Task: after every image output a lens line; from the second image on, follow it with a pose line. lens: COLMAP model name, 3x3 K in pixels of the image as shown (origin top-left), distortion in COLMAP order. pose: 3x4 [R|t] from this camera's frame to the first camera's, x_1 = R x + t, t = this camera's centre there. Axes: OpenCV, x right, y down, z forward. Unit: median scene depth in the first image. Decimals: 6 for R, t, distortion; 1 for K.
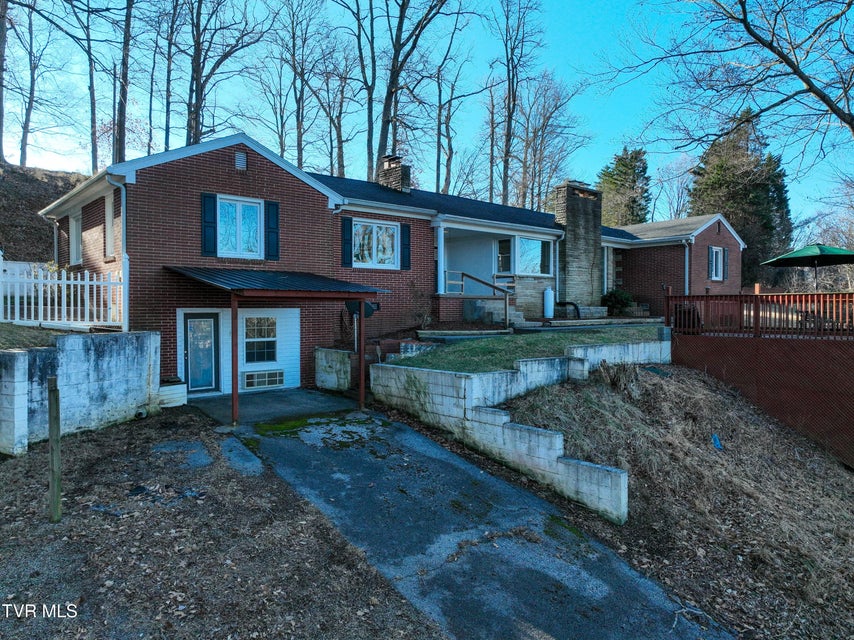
lens RADIAL K [[599.2, 0, 429.8], [0, 599.2, 318.1], [0, 0, 1]] dist [0.004120, 0.007873]
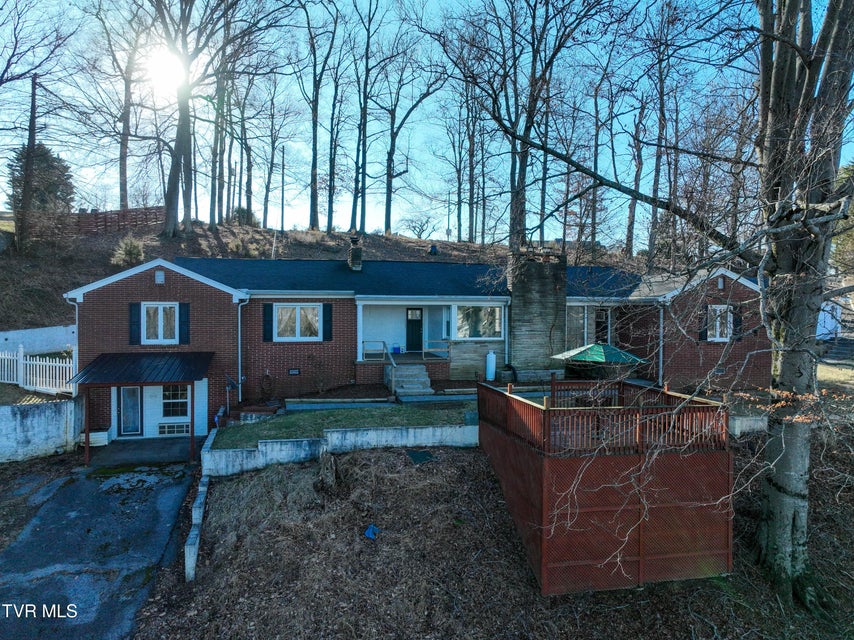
lens RADIAL K [[599.2, 0, 429.8], [0, 599.2, 318.1], [0, 0, 1]] dist [0.004120, 0.007873]
pose [[0.890007, 0.015097, -0.455697, 0.909929], [-0.013797, 0.999886, 0.006180, -0.178948], [0.455738, 0.000787, 0.890114, 0.010186]]
